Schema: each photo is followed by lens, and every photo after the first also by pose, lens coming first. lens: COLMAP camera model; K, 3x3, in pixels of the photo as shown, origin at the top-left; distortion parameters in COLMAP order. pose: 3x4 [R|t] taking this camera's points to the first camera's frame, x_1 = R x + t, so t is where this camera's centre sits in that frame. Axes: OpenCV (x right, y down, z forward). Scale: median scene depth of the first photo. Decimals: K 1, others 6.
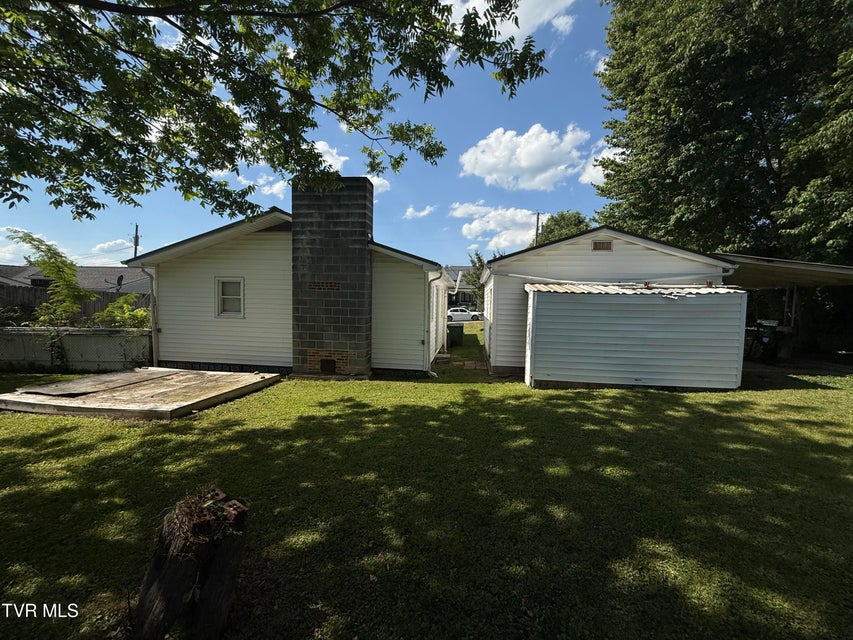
lens RADIAL K [[341.9, 0, 424.9], [0, 341.9, 320.9], [0, 0, 1]] dist [-0.002134, -0.000082]
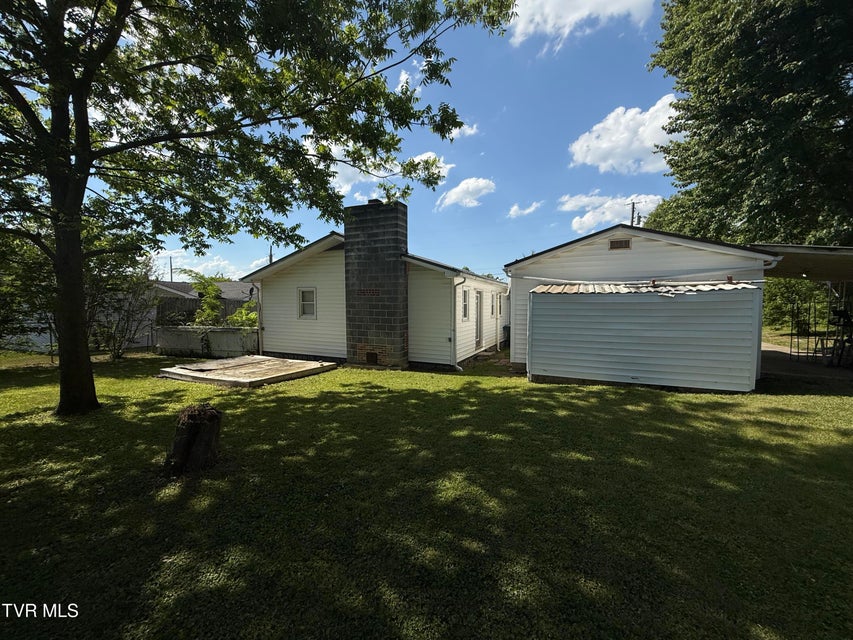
lens RADIAL K [[341.9, 0, 423.7], [0, 341.9, 319.8], [0, 0, 1]] dist [-0.002134, -0.000082]
pose [[0.954915, -0.004149, -0.296850, 0.339816], [0.001342, 0.999952, -0.009660, 0.010264], [0.296876, 0.008826, 0.954875, -0.146609]]
